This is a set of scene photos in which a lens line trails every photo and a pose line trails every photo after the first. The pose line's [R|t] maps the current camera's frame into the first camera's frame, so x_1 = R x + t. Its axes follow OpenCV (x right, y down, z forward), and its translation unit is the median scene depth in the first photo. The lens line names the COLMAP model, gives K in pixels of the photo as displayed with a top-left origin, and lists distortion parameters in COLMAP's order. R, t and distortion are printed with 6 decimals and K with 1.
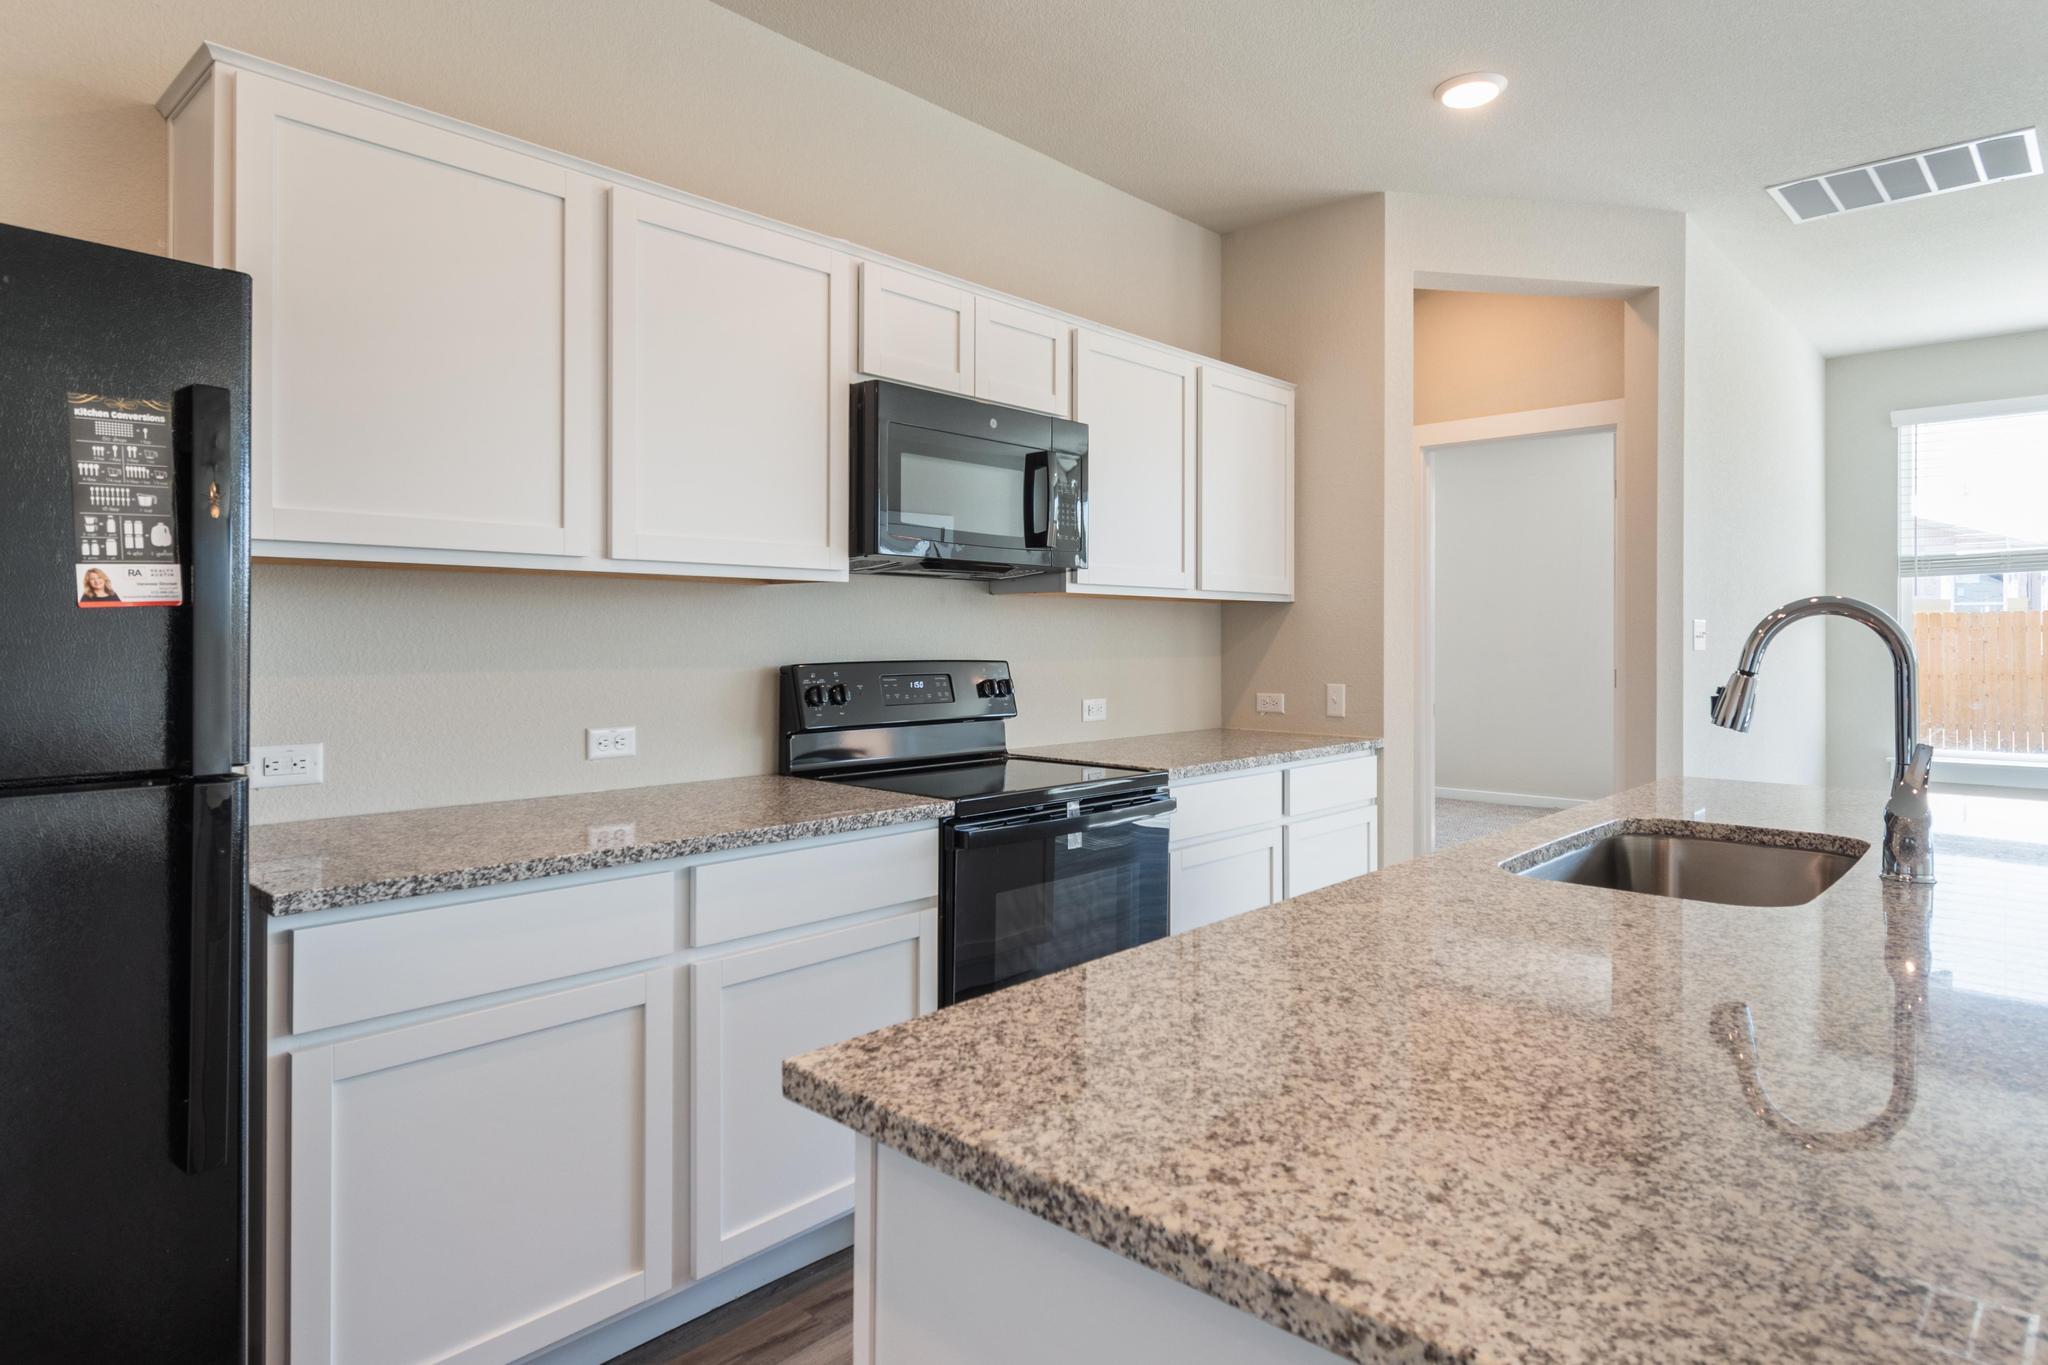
lens RADIAL K [[1175.9, 0, 1022.3], [0, 1175.9, 634.5], [0, 0, 1]] dist [0.001162, -0.000279]
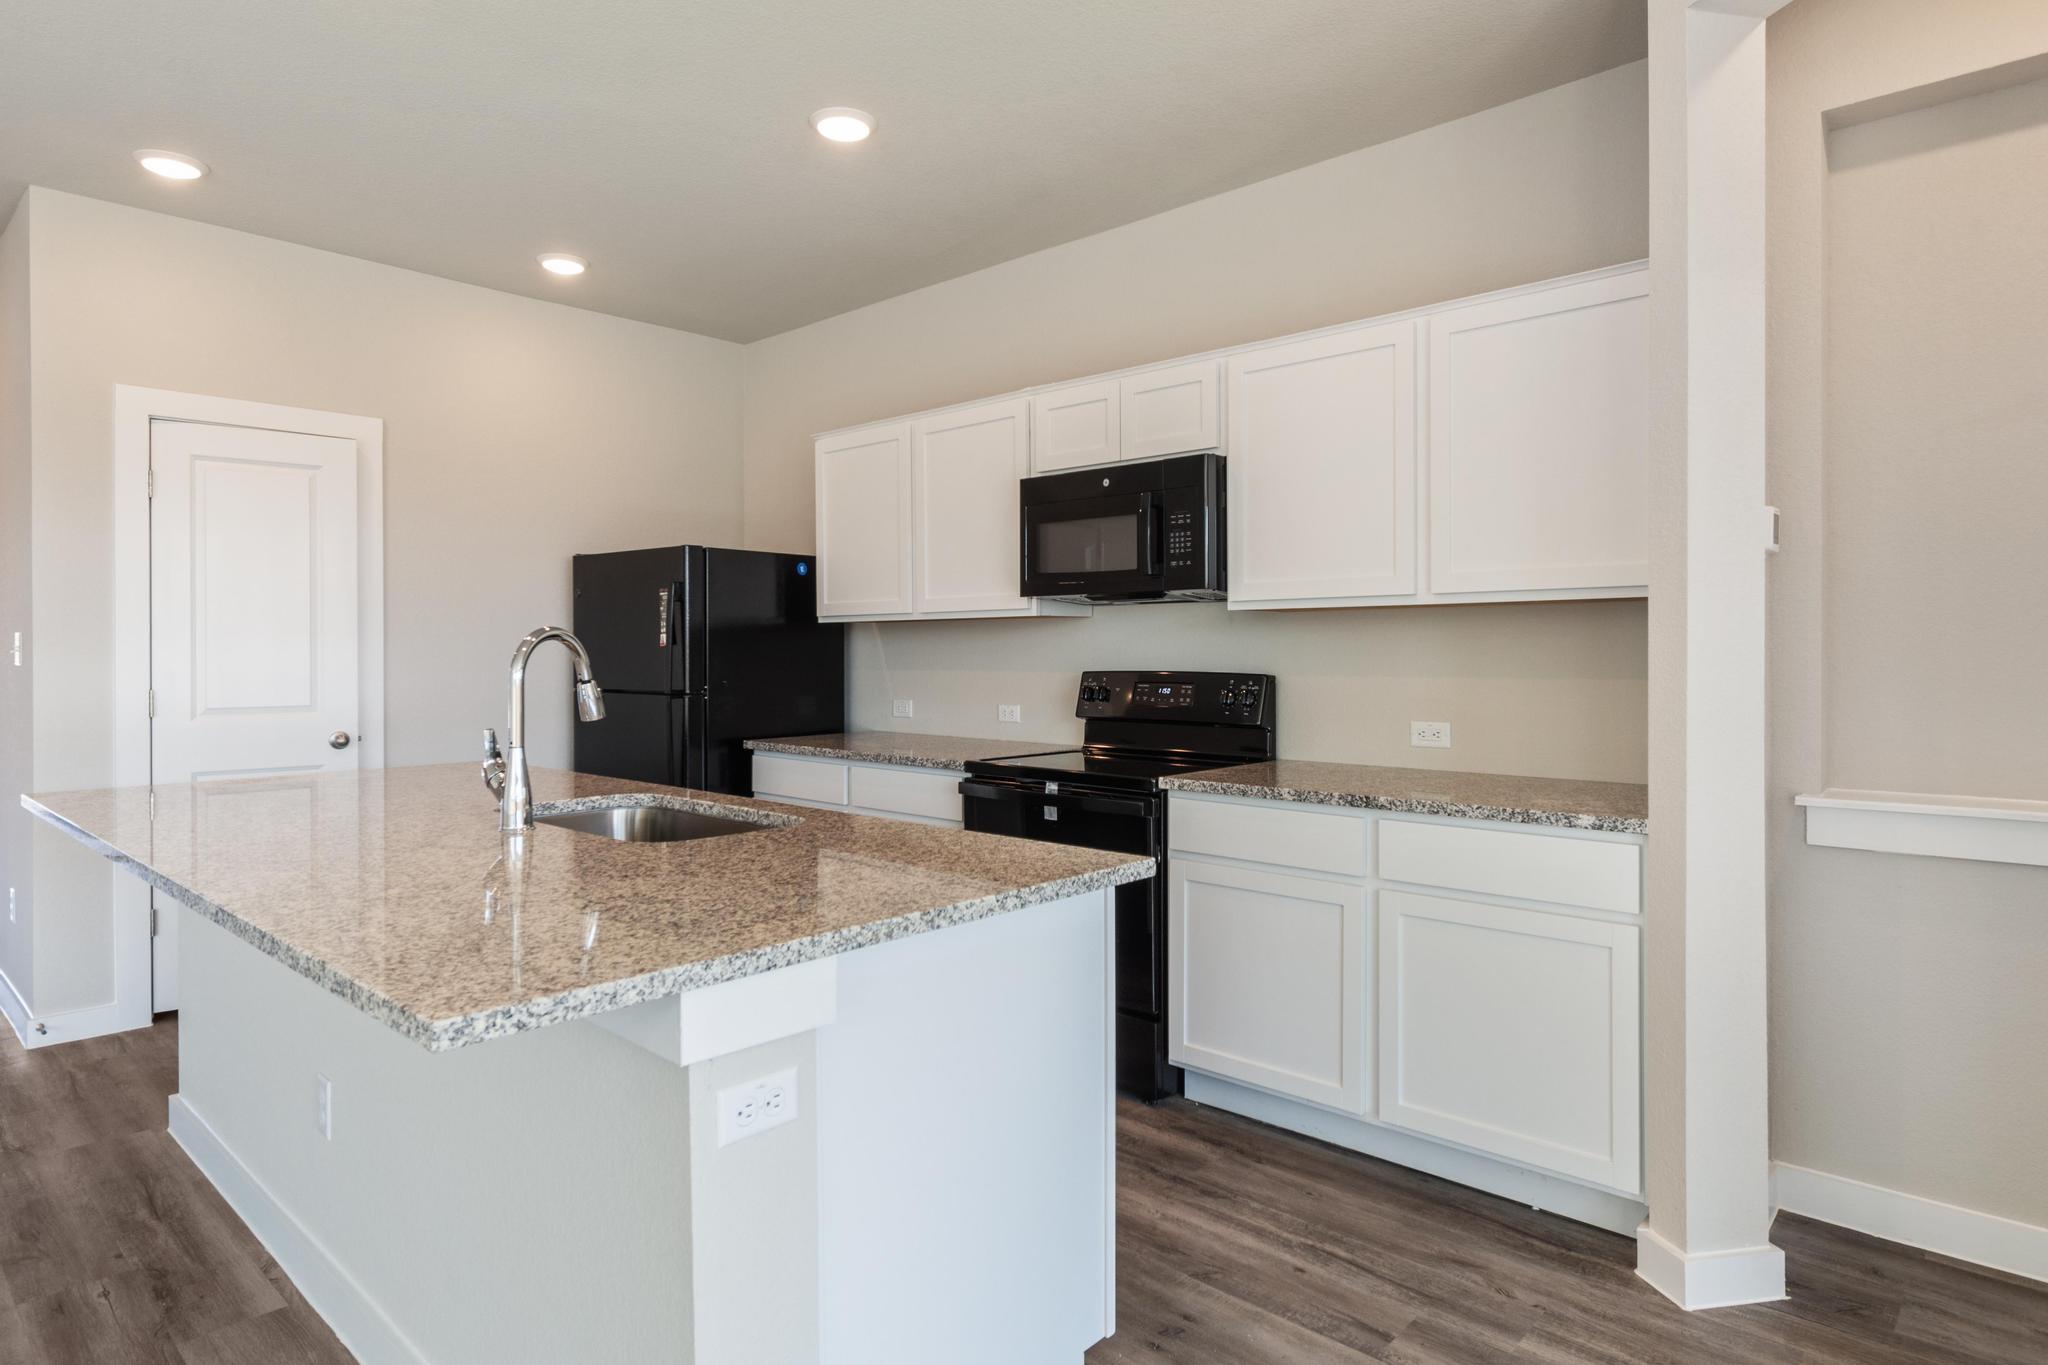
lens RADIAL K [[1151.4, 0, 1035.4], [0, 1151.4, 647.2], [0, 0, 1]] dist [-0.000232, -0.002613]
pose [[0.002910, -0.004046, -0.999988, 1.250653], [0.004028, 0.999984, -0.004035, 0.000608], [0.999988, -0.004016, 0.002926, 0.949791]]
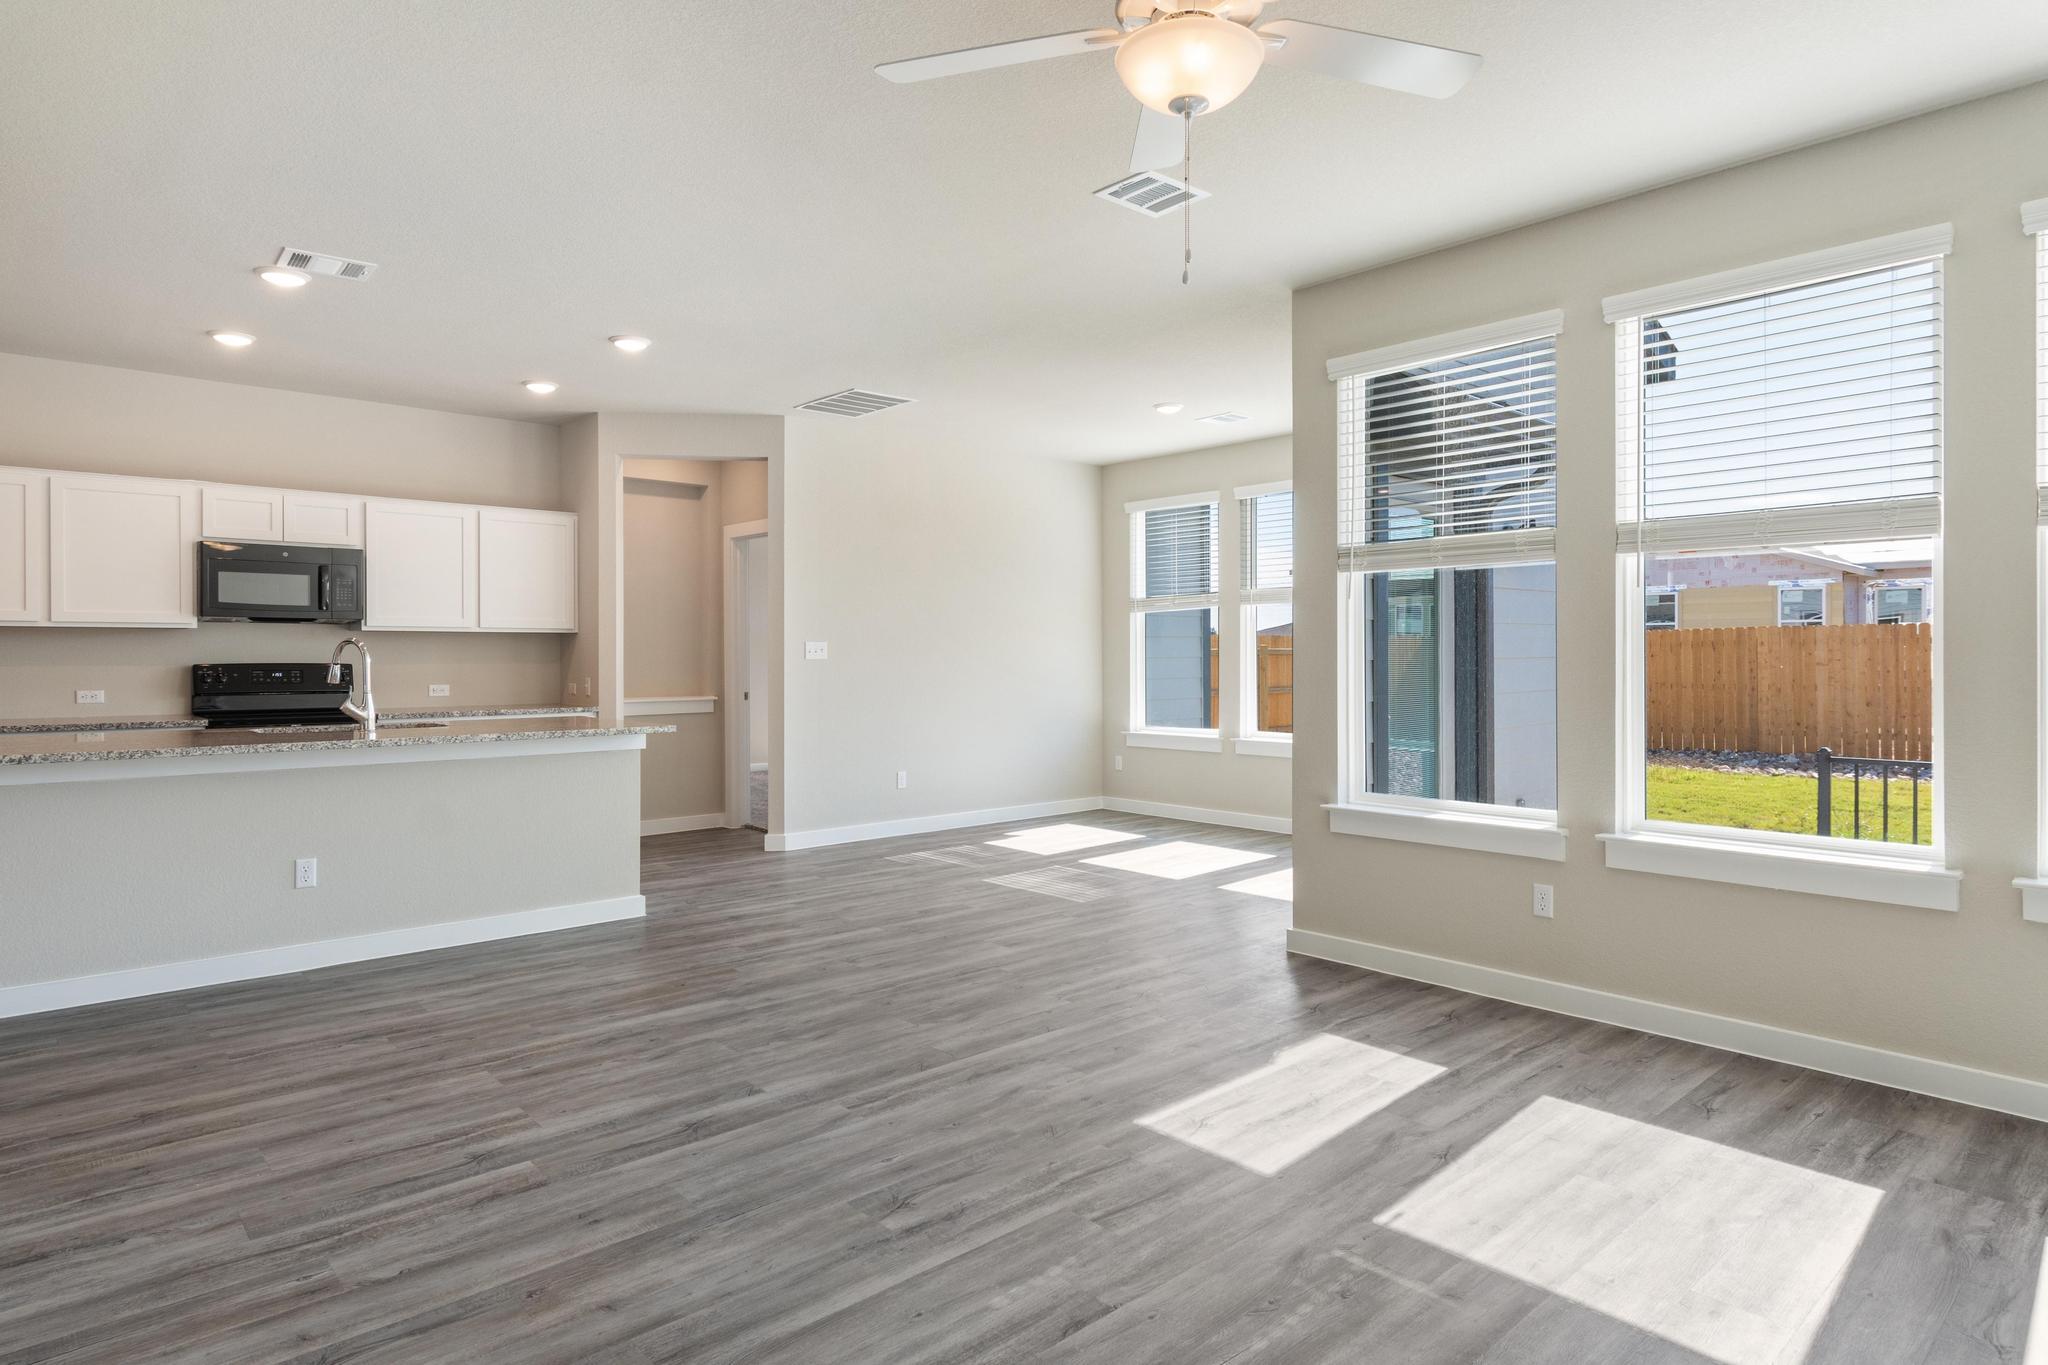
lens RADIAL K [[1151.4, 0, 1035.4], [0, 1151.4, 647.2], [0, 0, 1]] dist [-0.000232, -0.002613]
pose [[0.996661, -0.003799, -0.081561, 1.597523], [0.003381, 0.999980, -0.005264, 0.009646], [0.081580, 0.004971, 0.996654, -1.055981]]
